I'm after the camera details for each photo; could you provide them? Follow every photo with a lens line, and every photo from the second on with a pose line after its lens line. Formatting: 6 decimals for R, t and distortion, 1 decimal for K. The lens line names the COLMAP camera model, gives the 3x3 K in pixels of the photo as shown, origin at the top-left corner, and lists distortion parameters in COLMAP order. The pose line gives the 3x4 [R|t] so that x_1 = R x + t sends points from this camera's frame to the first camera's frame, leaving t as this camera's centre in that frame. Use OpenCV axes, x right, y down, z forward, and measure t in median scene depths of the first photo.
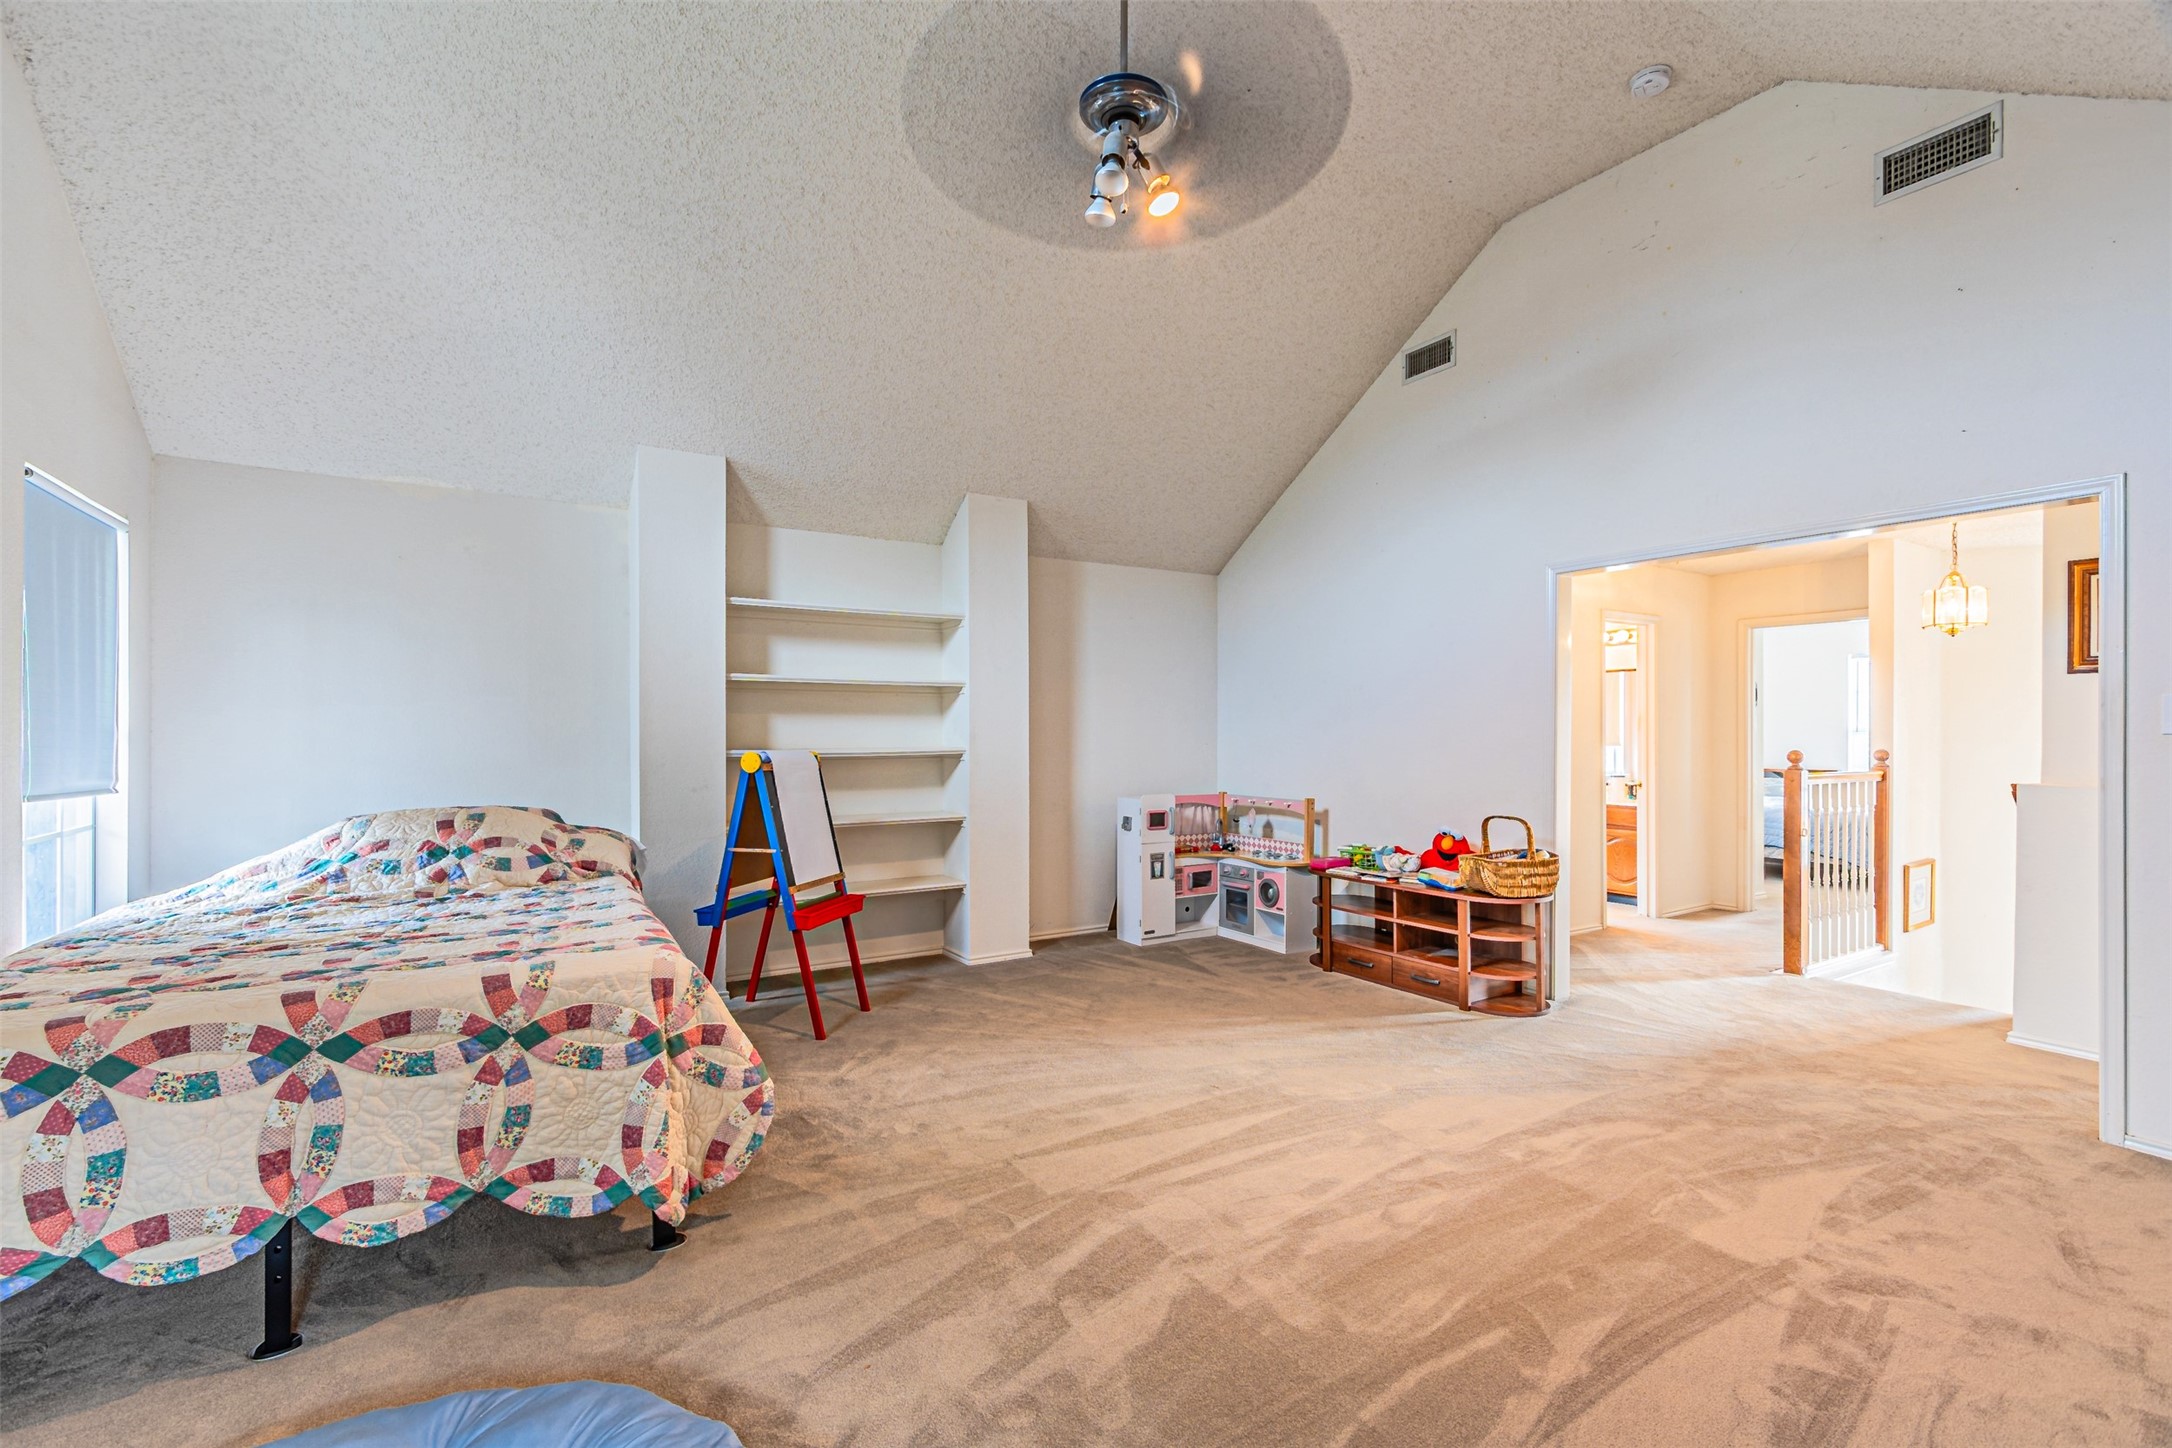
lens RADIAL K [[917.3, 0, 1092.9], [0, 917.3, 754.4], [0, 0, 1]] dist [0.000443, 0.000121]
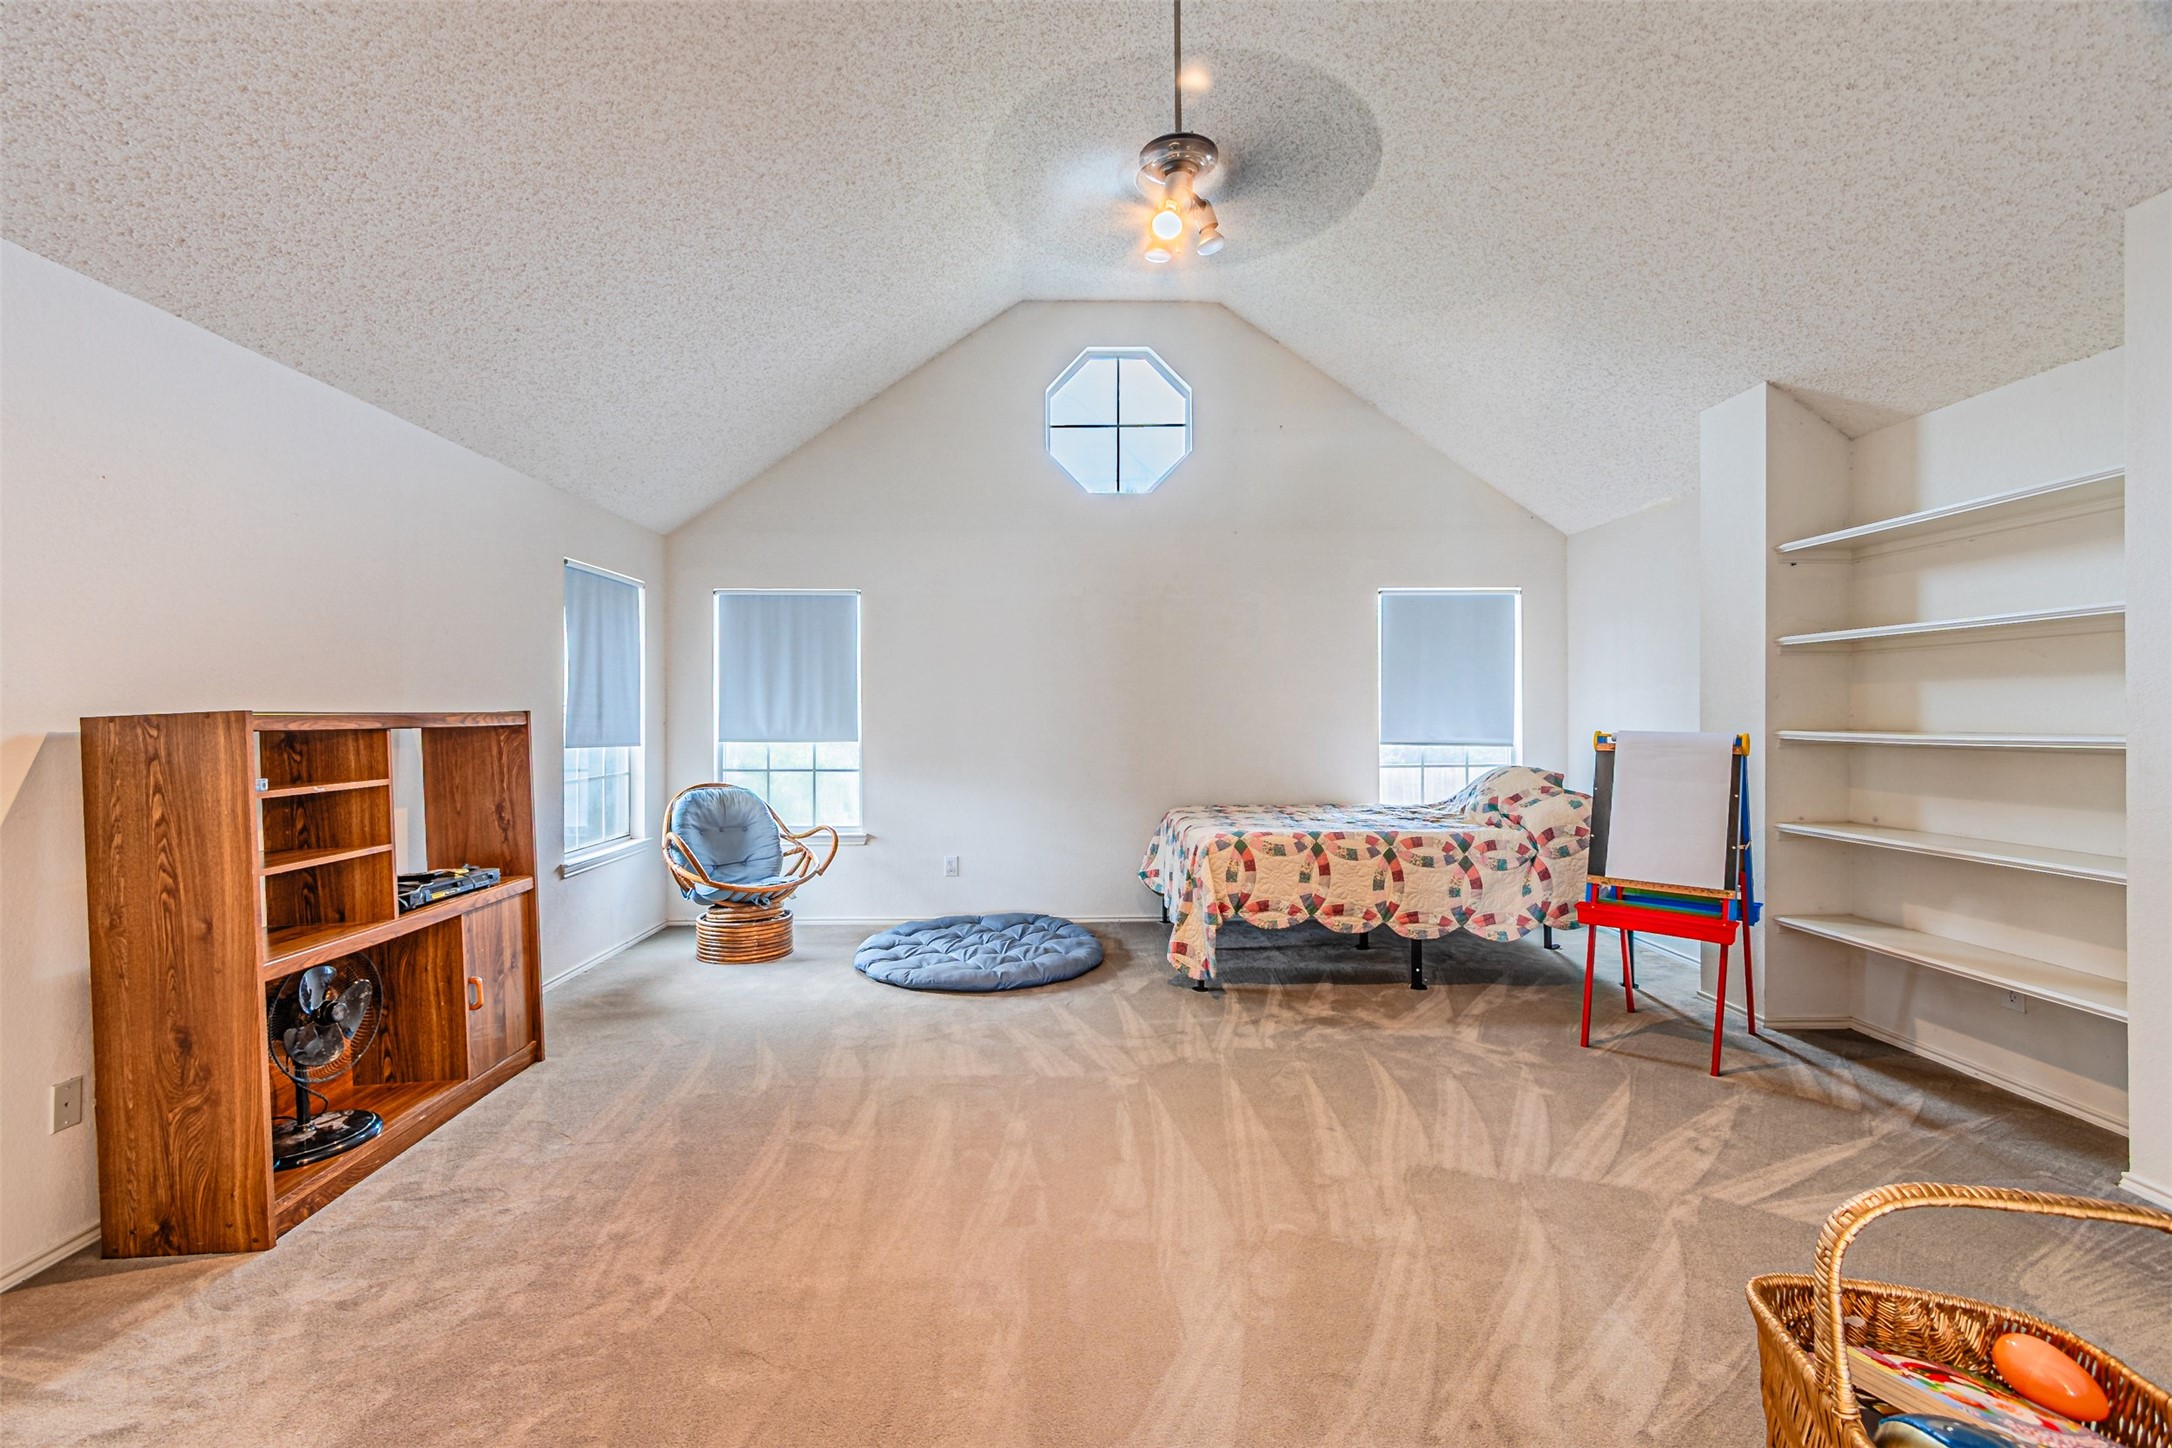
lens RADIAL K [[943.1, 0, 1087.9], [0, 943.1, 709.3], [0, 0, 1]] dist [0.002172, 0.000615]
pose [[-0.501987, -0.002059, -0.864873, 0.629054], [-0.012128, 0.999916, 0.004659, -0.019010], [0.864790, 0.012828, -0.501969, 0.853580]]
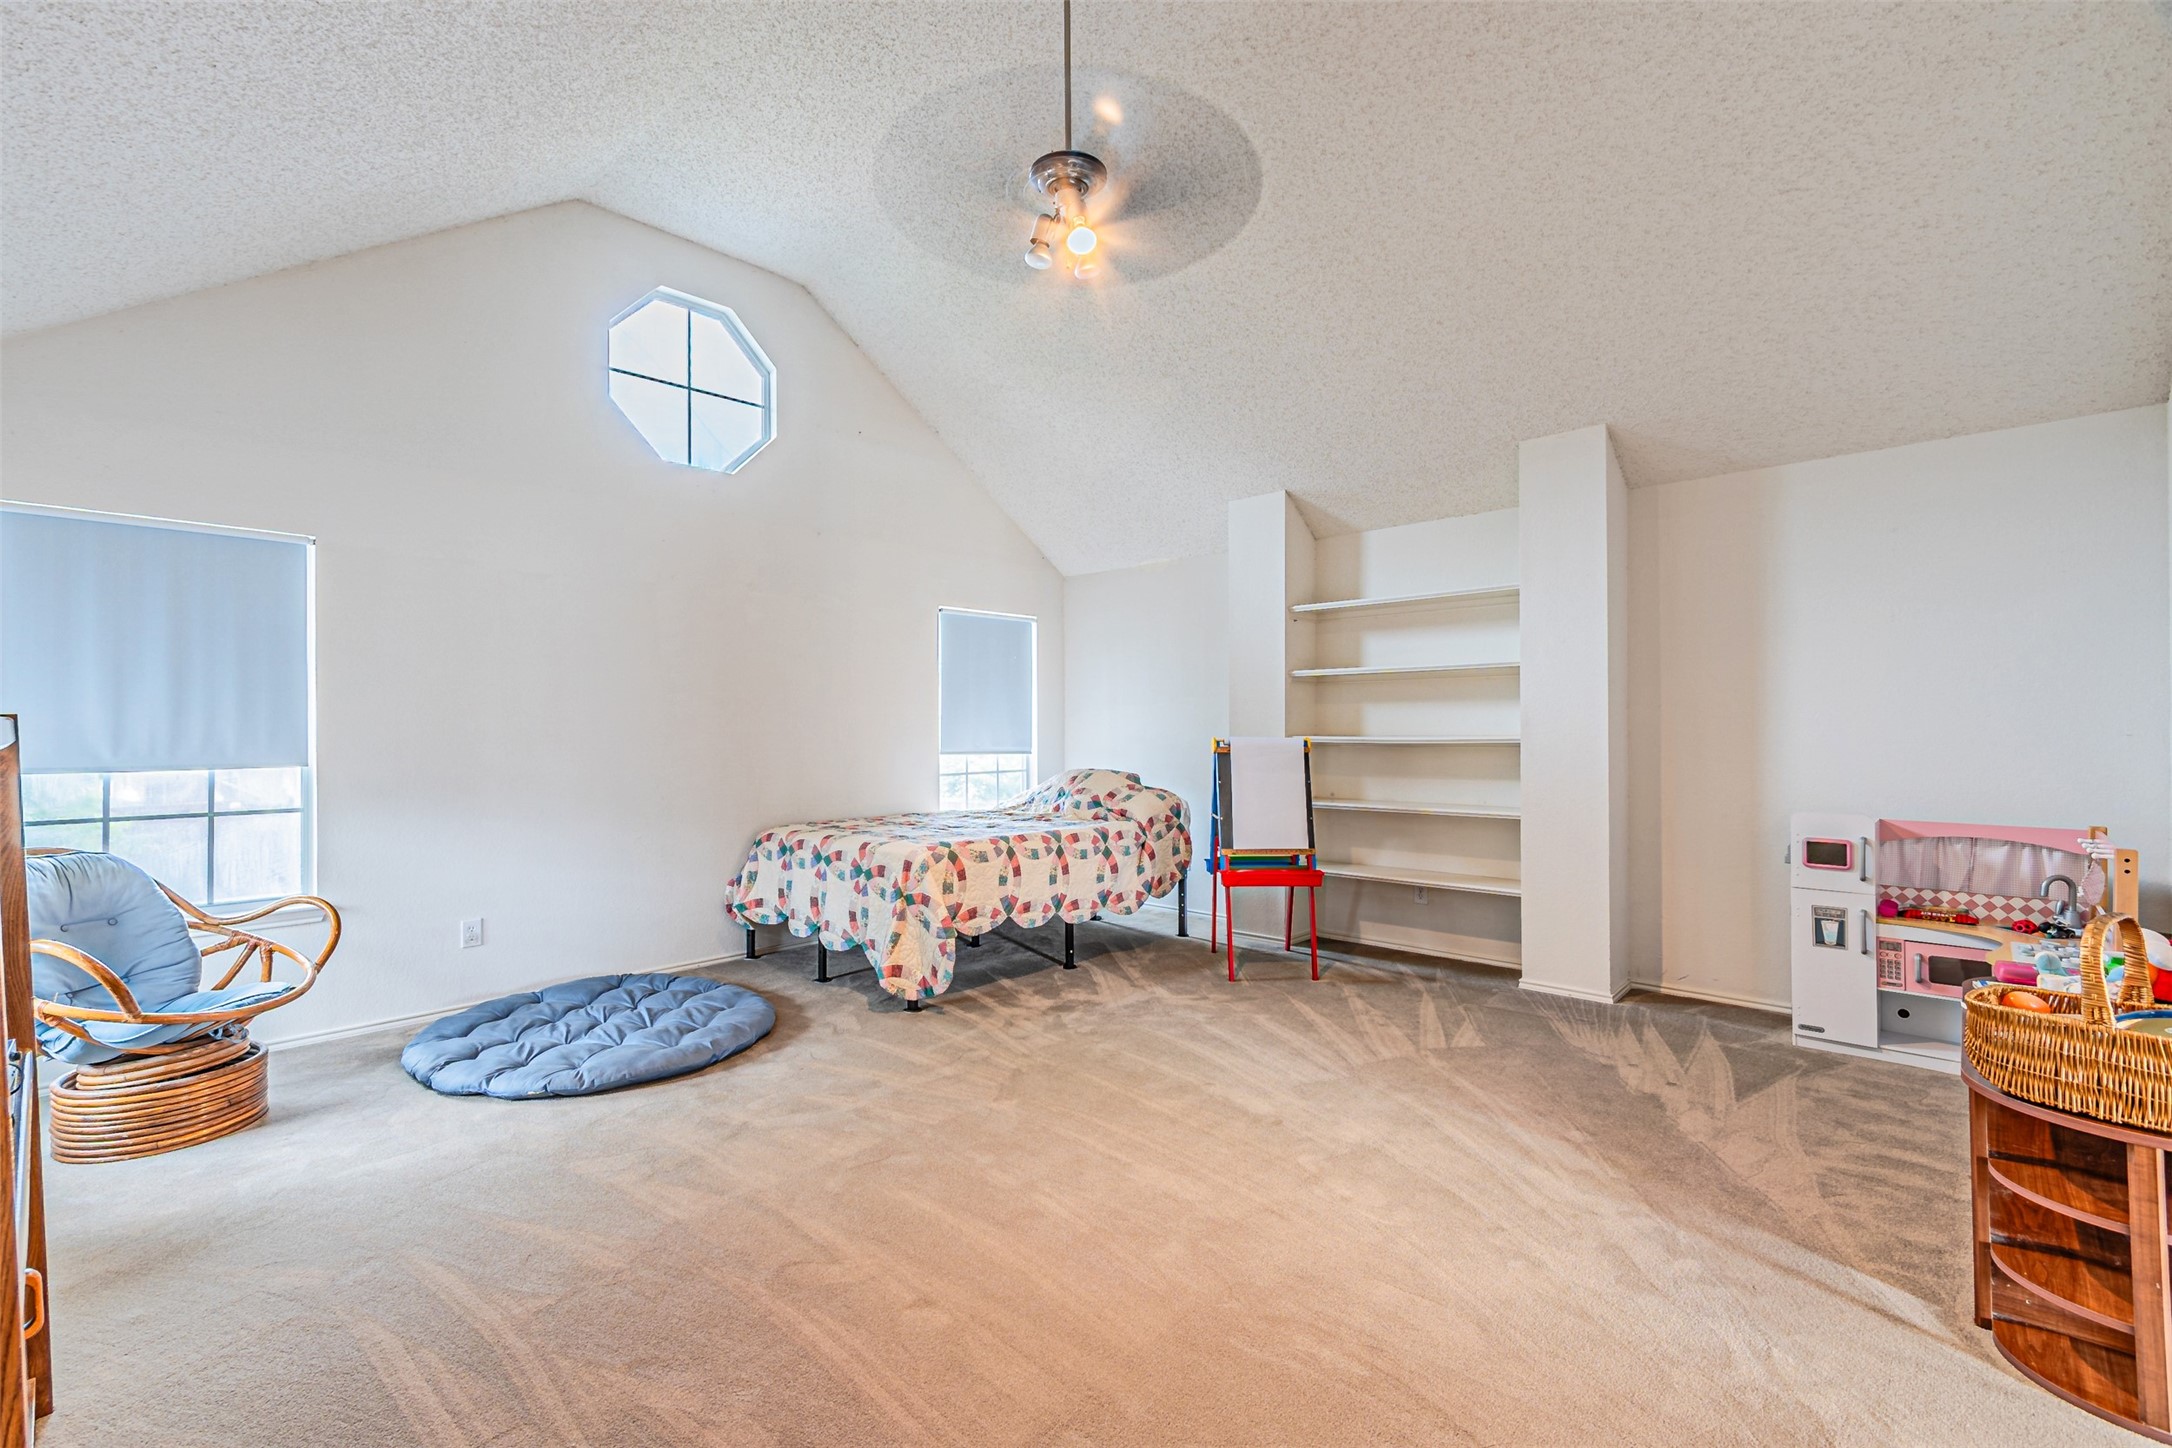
lens RADIAL K [[933.0, 0, 1086.0], [0, 933.0, 724.0], [0, 0, 1]] dist [0.002147, 0.000424]
pose [[0.268065, -0.002692, -0.963397, 0.666413], [-0.013892, 0.999881, -0.006659, -0.007833], [0.963301, 0.015169, 0.267996, 0.404066]]
